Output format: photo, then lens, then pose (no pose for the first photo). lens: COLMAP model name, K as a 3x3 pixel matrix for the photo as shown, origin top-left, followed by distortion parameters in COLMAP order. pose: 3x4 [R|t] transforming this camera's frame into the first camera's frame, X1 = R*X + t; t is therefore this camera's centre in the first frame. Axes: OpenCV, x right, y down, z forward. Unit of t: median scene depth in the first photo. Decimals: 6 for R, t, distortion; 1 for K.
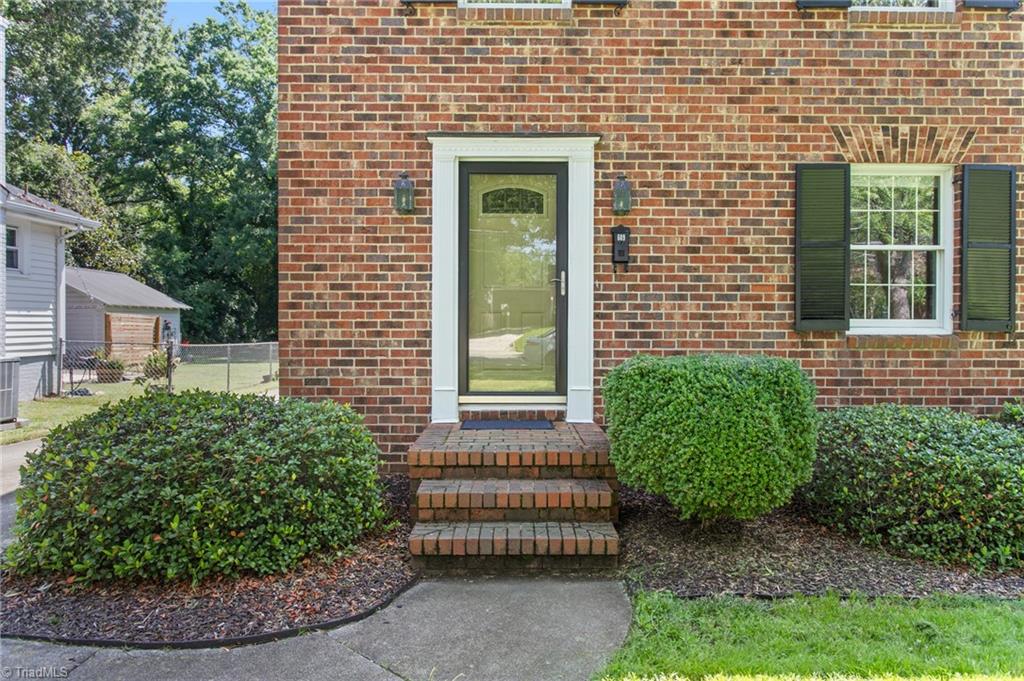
lens RADIAL K [[651.9, 0, 515.7], [0, 651.9, 327.6], [0, 0, 1]] dist [-0.002646, 0.000557]
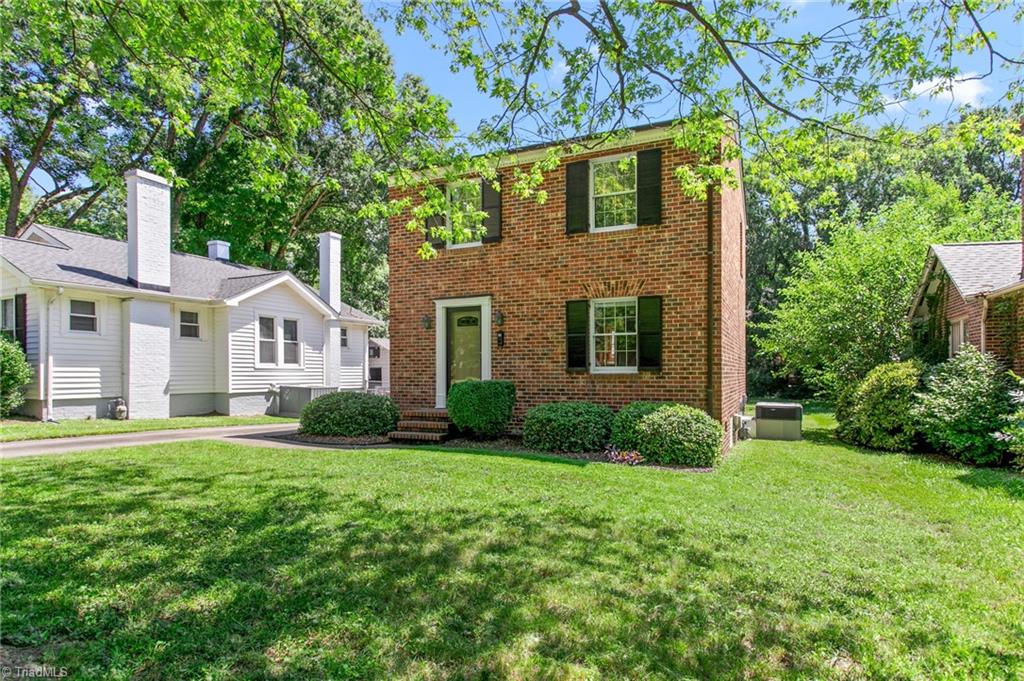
lens RADIAL K [[568.6, 0, 513.9], [0, 568.6, 372.3], [0, 0, 1]] dist [0.000222, 0.001843]
pose [[0.898786, -0.007017, -0.438331, 1.153494], [0.003318, 0.999952, -0.009205, 0.024076], [0.438374, 0.006819, 0.898767, -0.923453]]
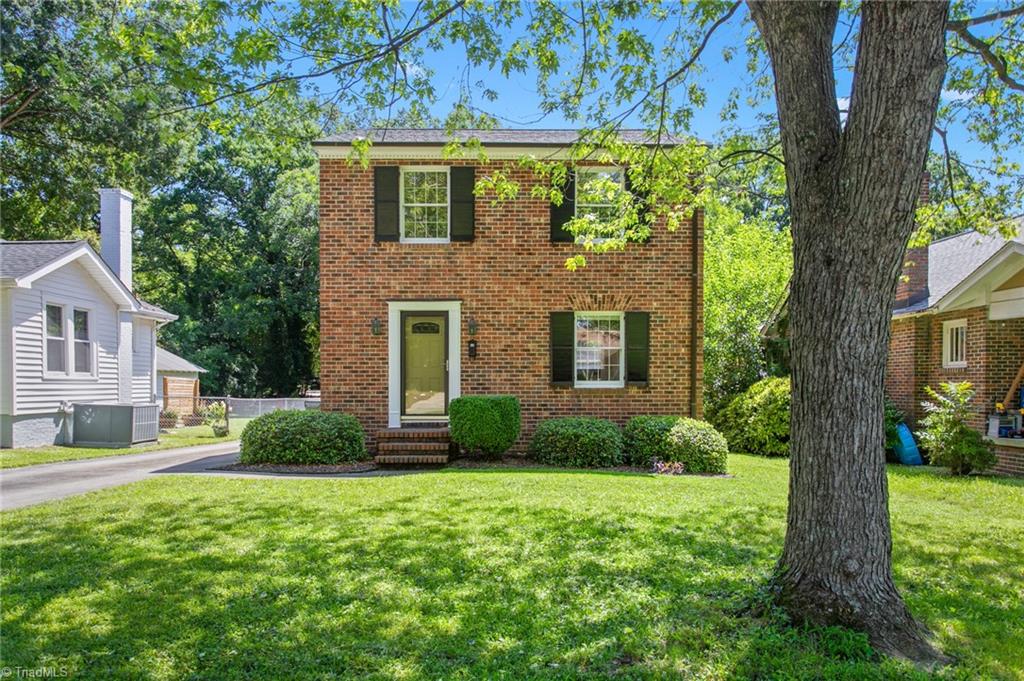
lens RADIAL K [[711.5, 0, 515.3], [0, 711.5, 387.3], [0, 0, 1]] dist [0.002243, 0.006269]
pose [[0.999977, -0.003555, -0.005770, 0.321273], [0.003550, 0.999993, -0.000915, 0.010206], [0.005773, 0.000895, 0.999983, -1.444539]]
